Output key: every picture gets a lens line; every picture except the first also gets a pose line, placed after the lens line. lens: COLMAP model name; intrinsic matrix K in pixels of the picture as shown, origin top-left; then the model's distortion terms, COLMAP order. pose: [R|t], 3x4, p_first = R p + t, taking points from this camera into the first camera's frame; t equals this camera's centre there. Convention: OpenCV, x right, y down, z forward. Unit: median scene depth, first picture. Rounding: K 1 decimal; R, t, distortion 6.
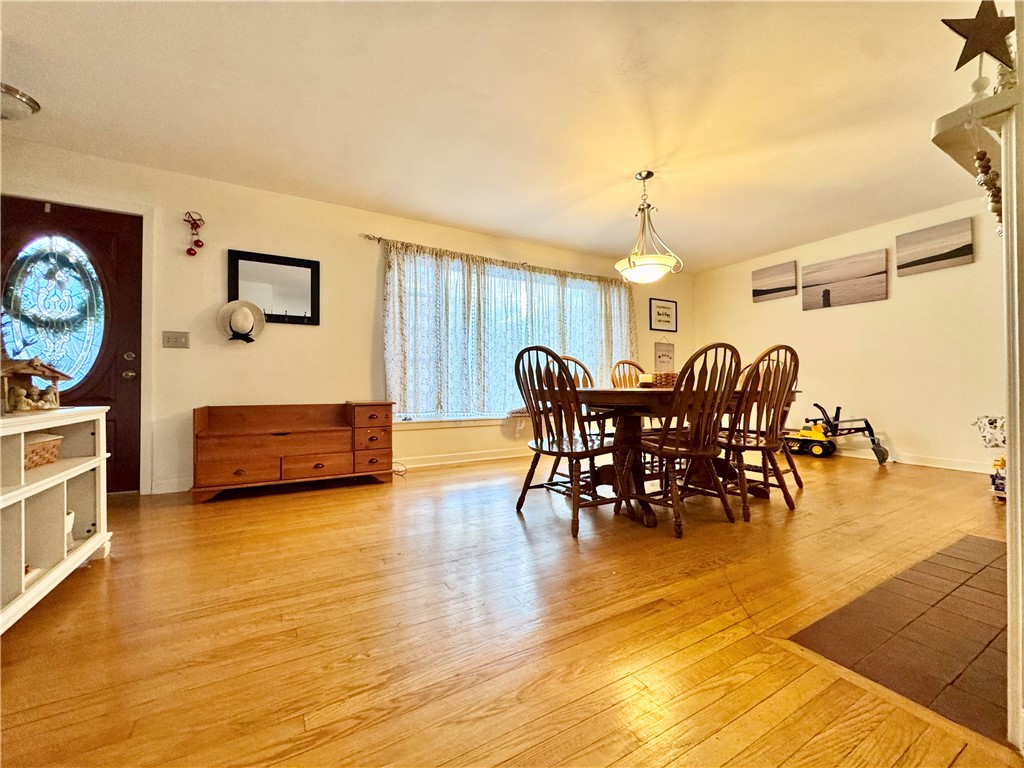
lens RADIAL K [[408.7, 0, 508.6], [0, 408.7, 383.4], [0, 0, 1]] dist [0.000077, 0.000080]
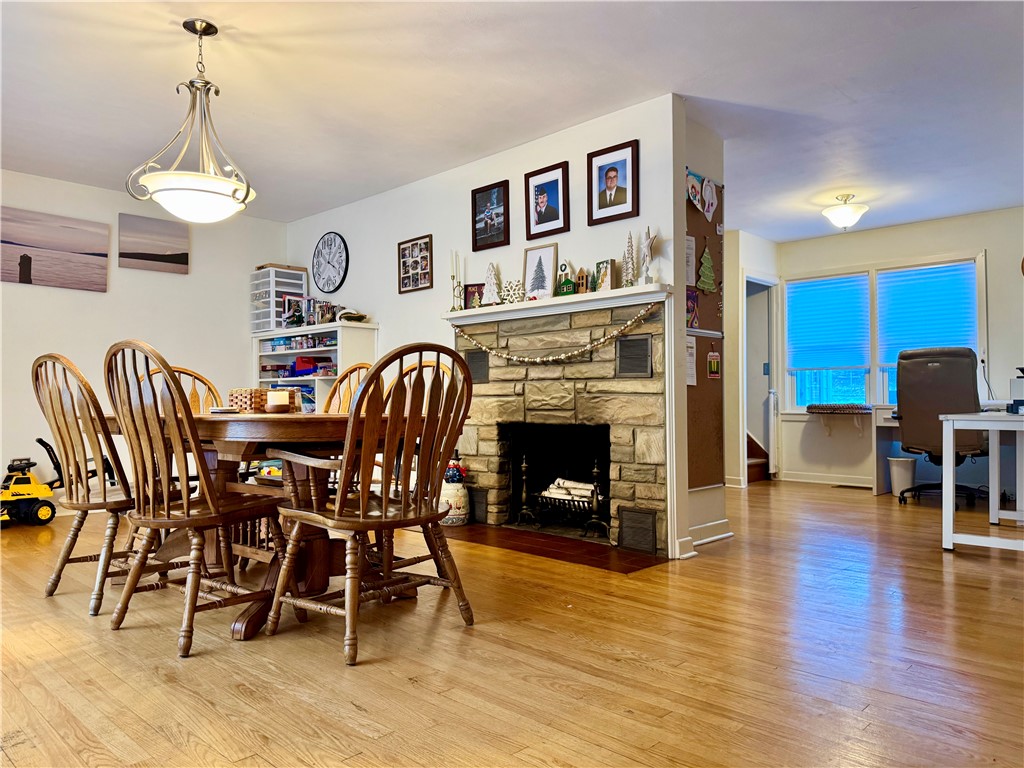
lens RADIAL K [[718.5, 0, 511.3], [0, 718.5, 405.2], [0, 0, 1]] dist [-0.000570, -0.000691]
pose [[-0.288906, -0.000631, 0.957357, -0.801322], [-0.003030, 0.999995, -0.000255, -0.003263], [-0.957353, -0.002974, -0.288906, 0.988307]]
